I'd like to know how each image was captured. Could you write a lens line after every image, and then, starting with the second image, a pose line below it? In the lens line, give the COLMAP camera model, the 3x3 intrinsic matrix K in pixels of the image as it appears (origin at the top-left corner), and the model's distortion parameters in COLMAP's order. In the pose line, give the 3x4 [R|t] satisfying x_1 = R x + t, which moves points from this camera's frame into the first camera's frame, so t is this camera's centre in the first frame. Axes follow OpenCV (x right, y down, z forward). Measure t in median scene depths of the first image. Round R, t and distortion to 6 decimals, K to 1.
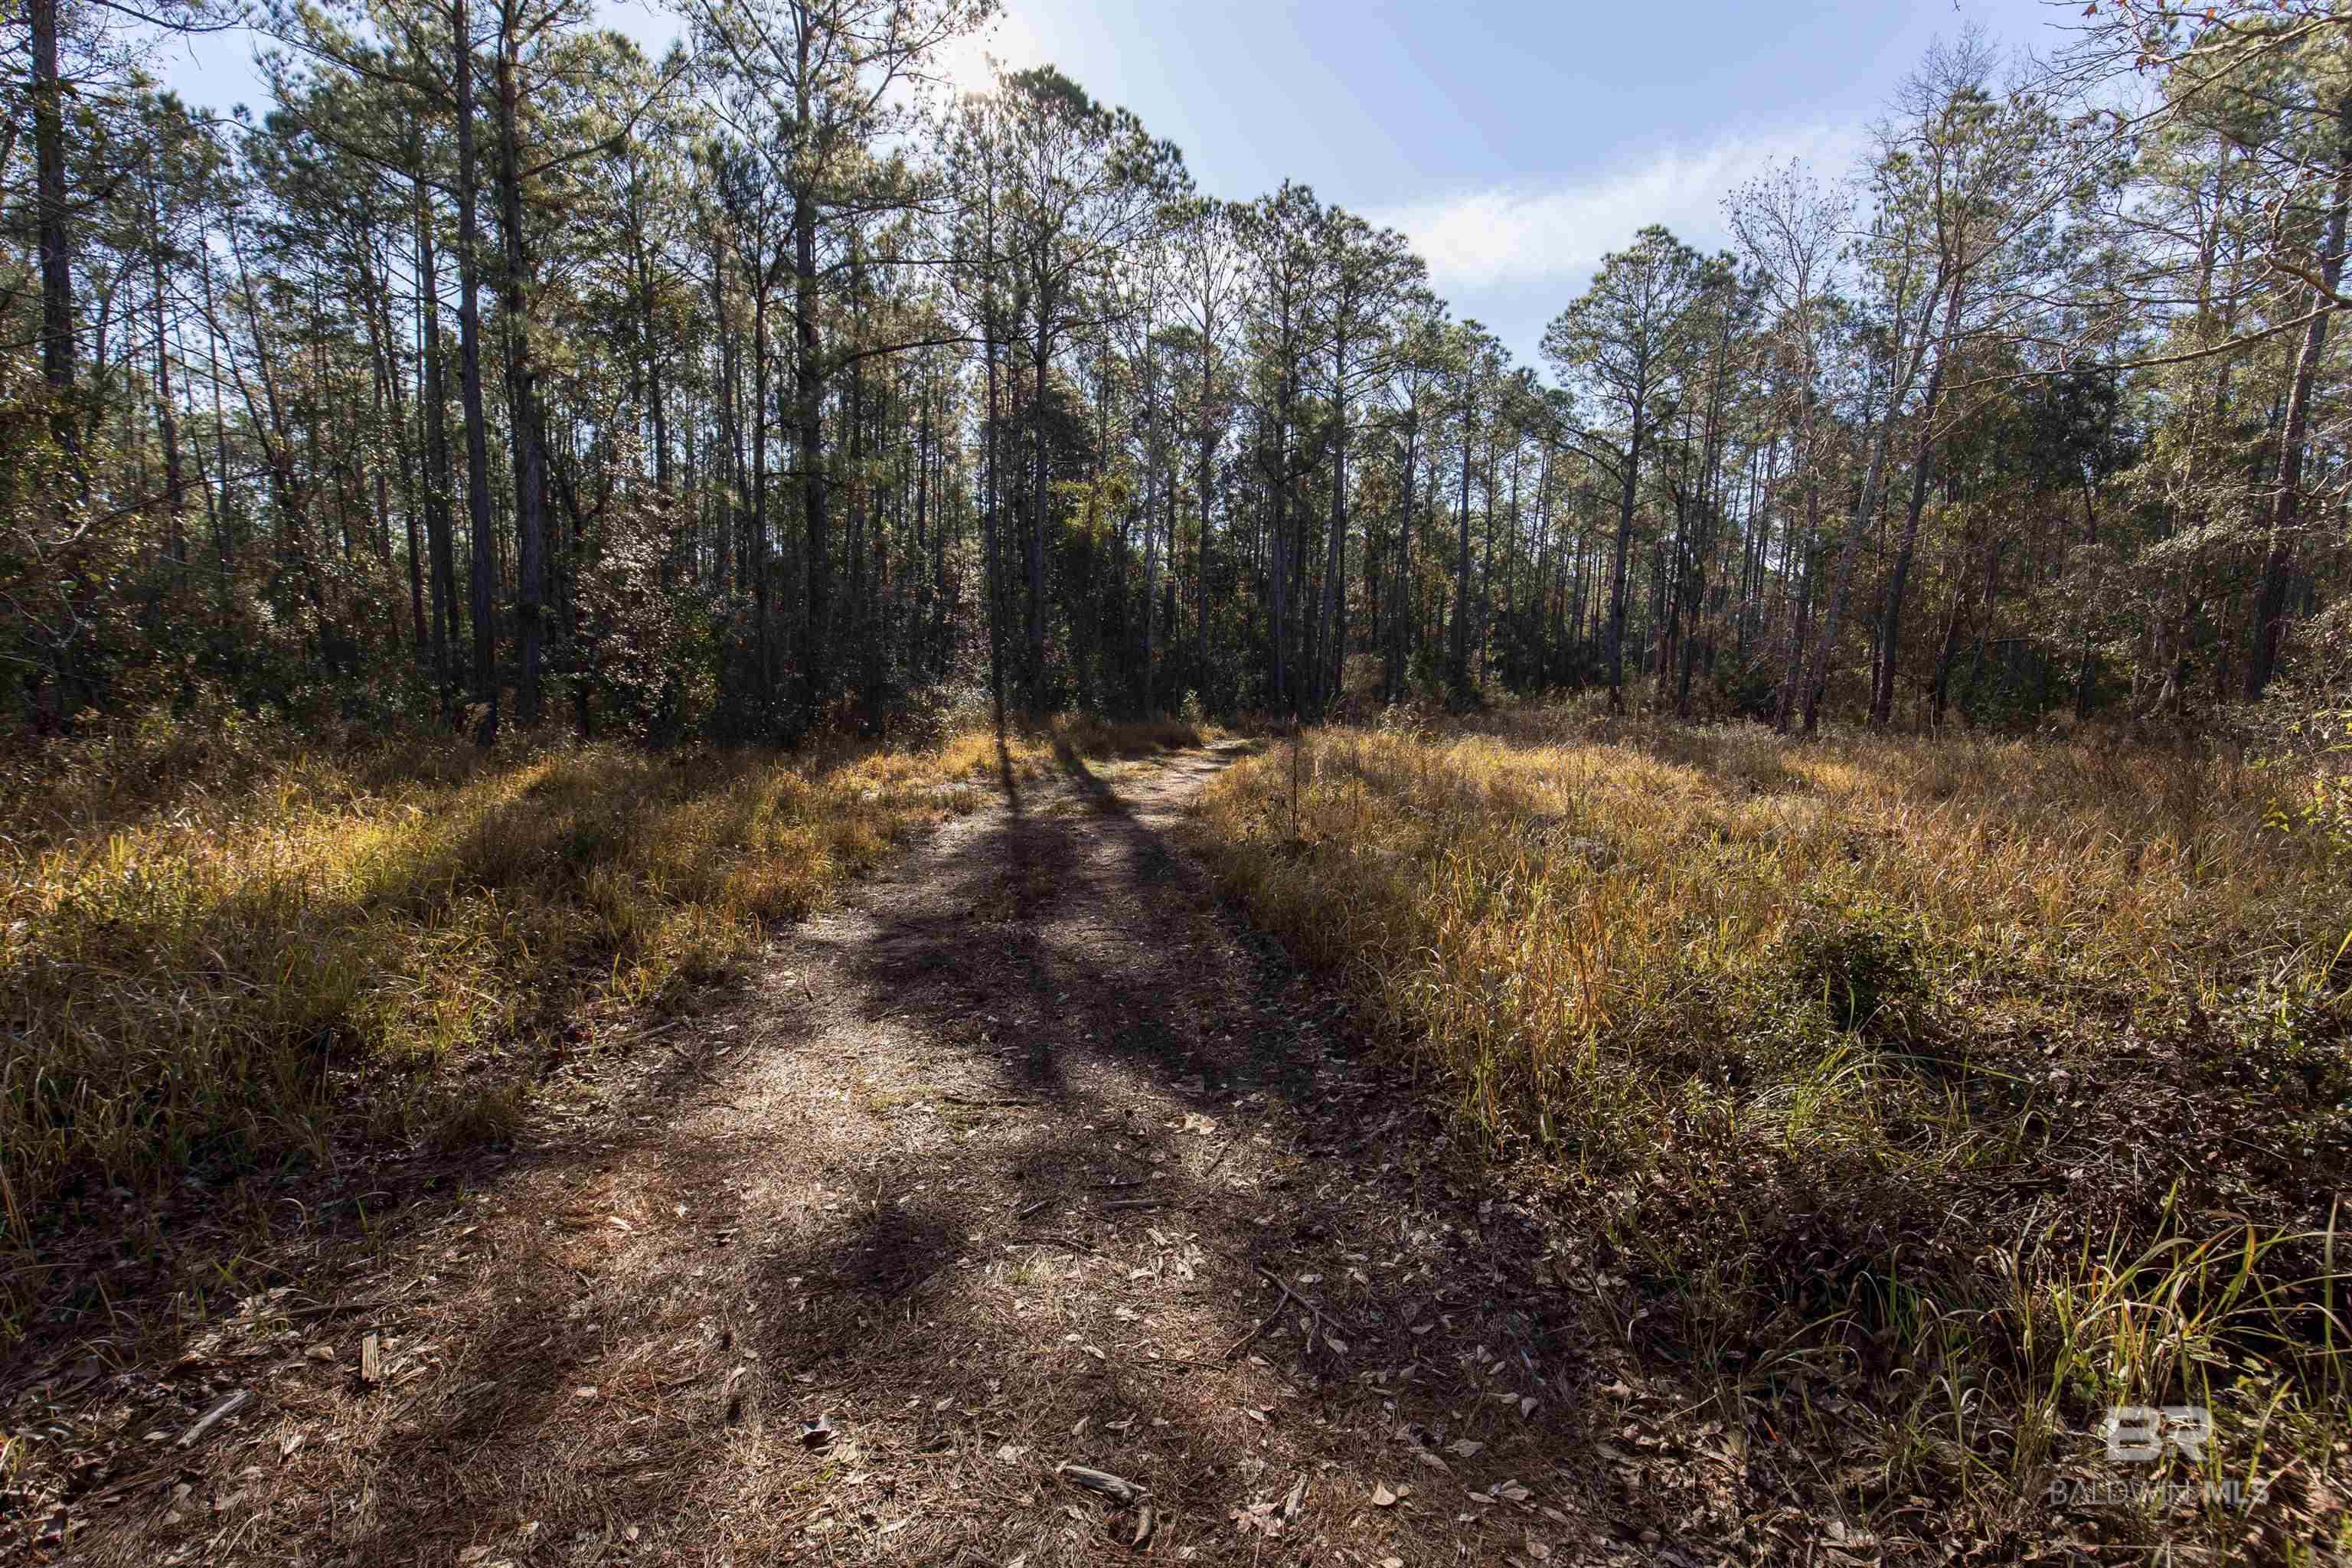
lens RADIAL K [[1075.9, 0, 1175.4], [0, 1075.9, 779.7], [0, 0, 1]] dist [0.001406, 0.000272]
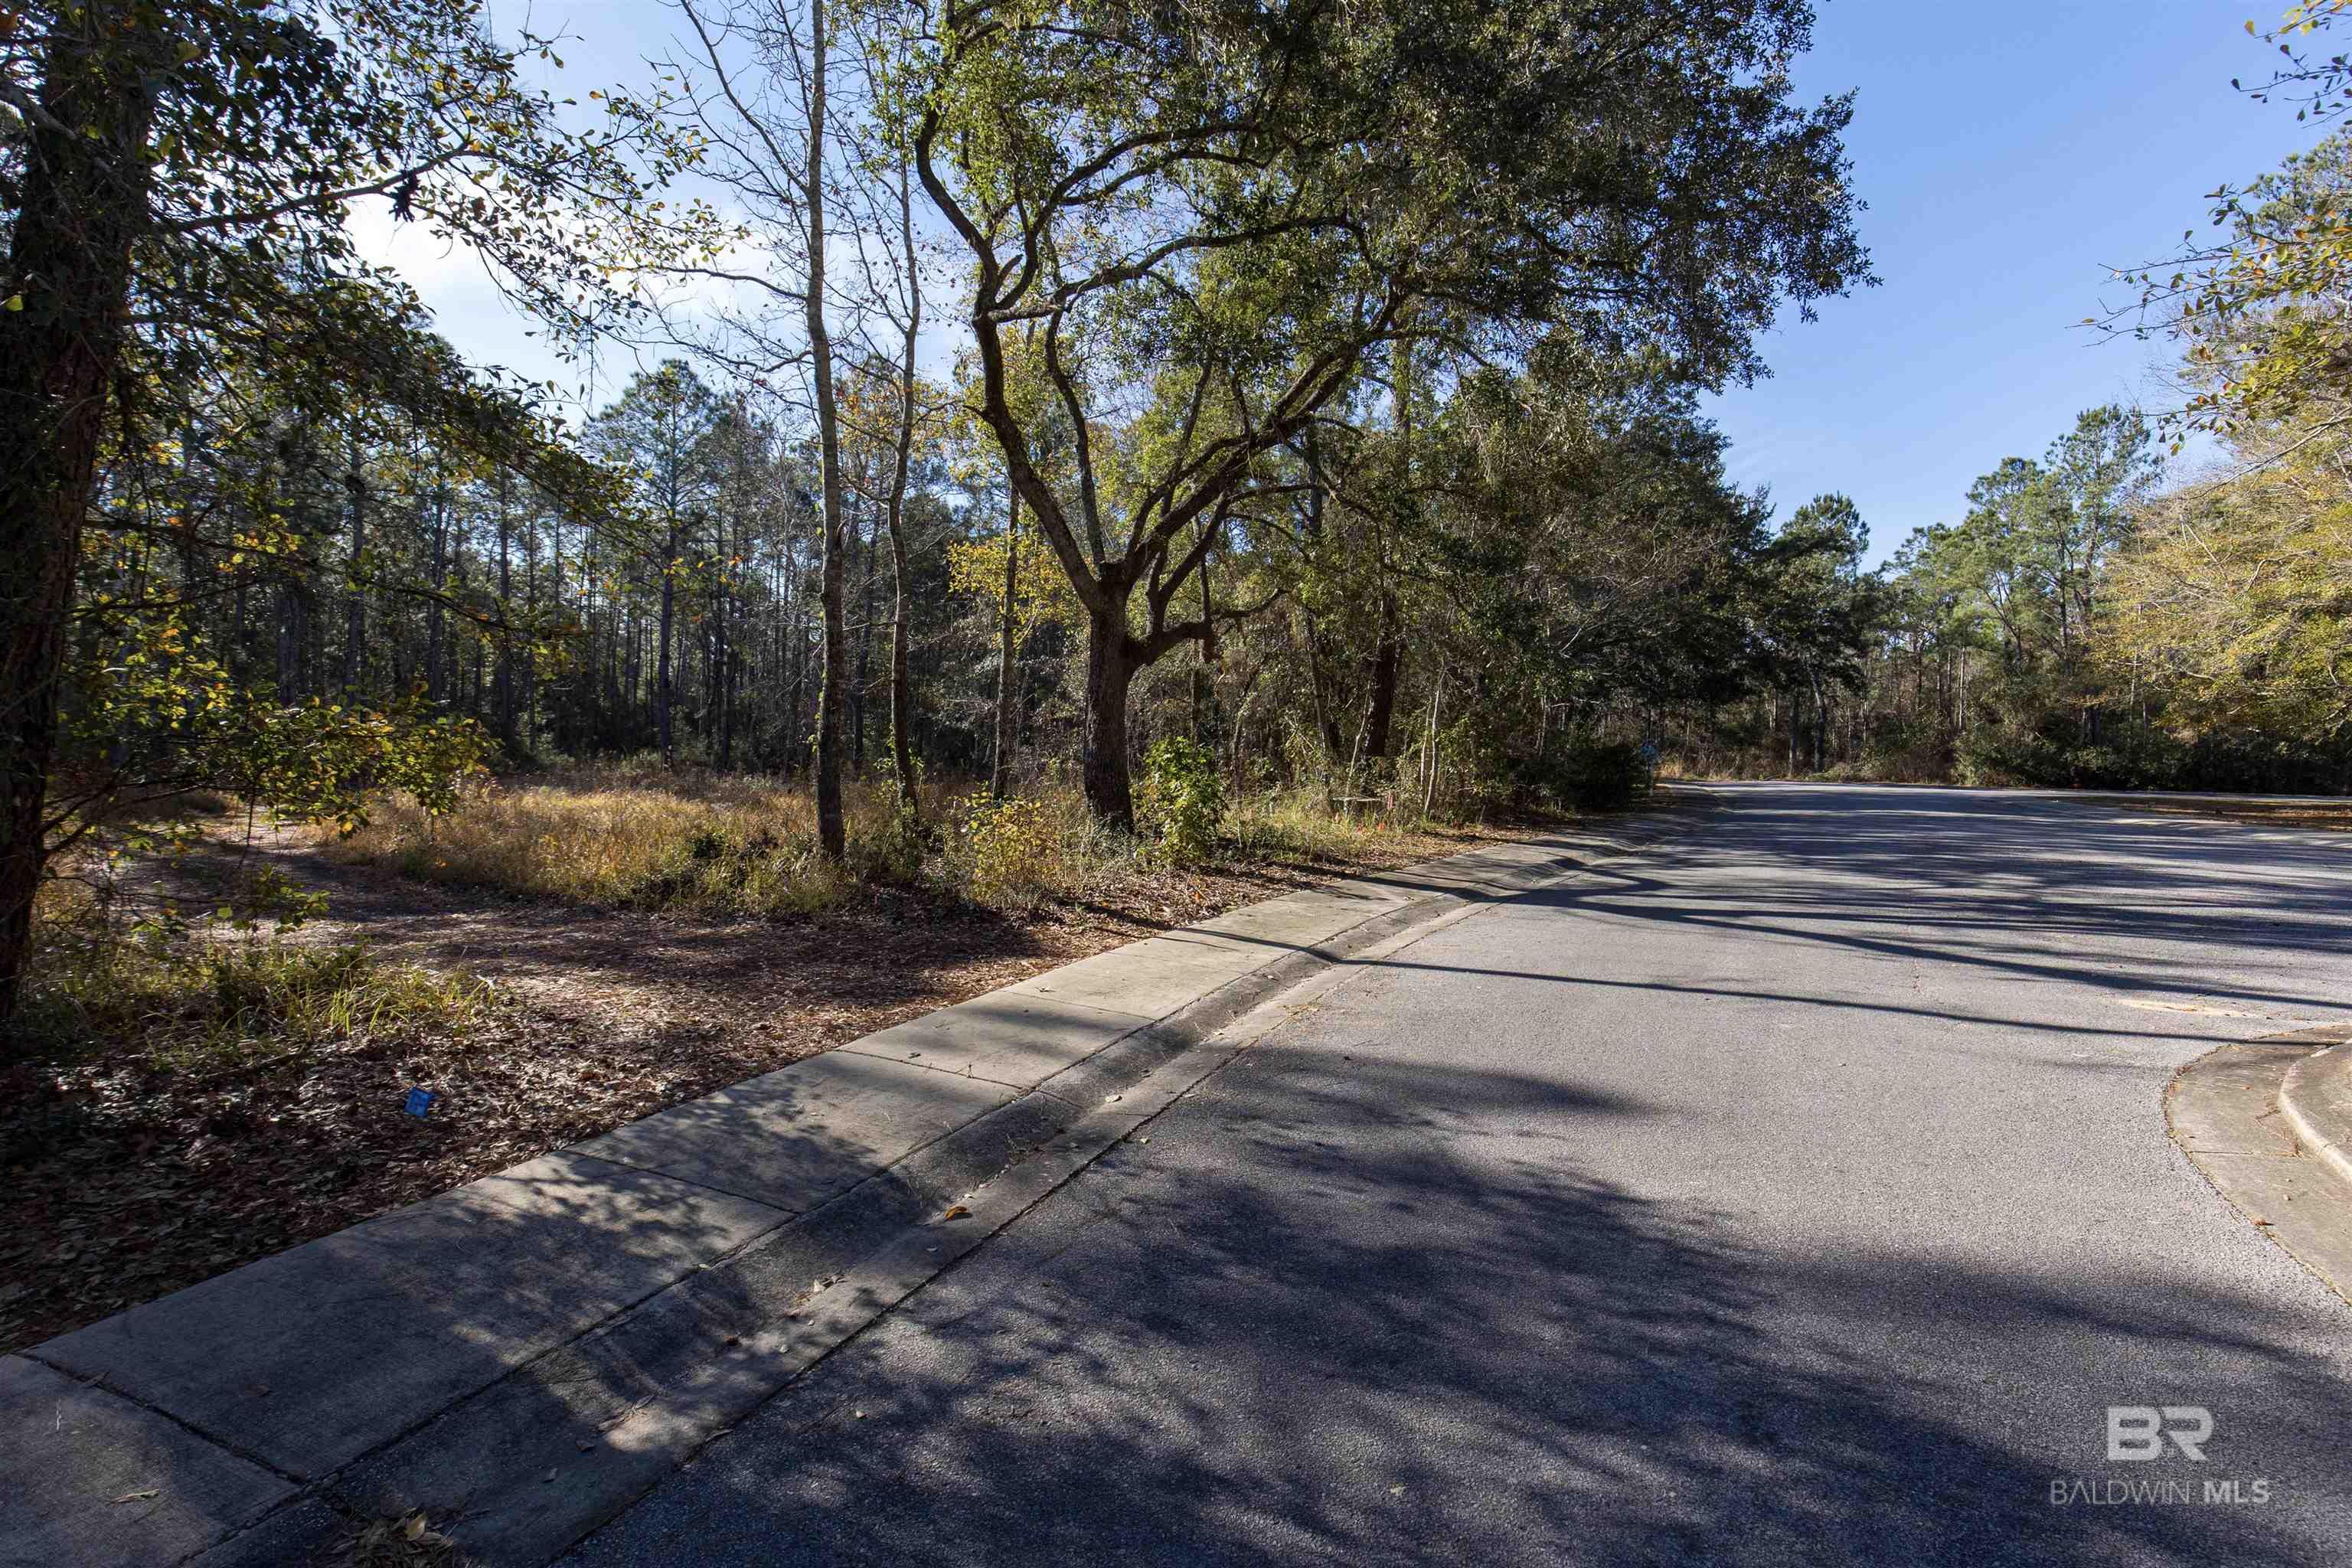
lens RADIAL K [[1075.9, 0, 1175.4], [0, 1075.9, 779.7], [0, 0, 1]] dist [0.001406, 0.000272]
pose [[0.683177, -0.028383, 0.729701, -0.042703], [0.069238, 0.997260, -0.026033, 0.010481], [-0.726963, 0.068309, 0.683271, -0.131648]]
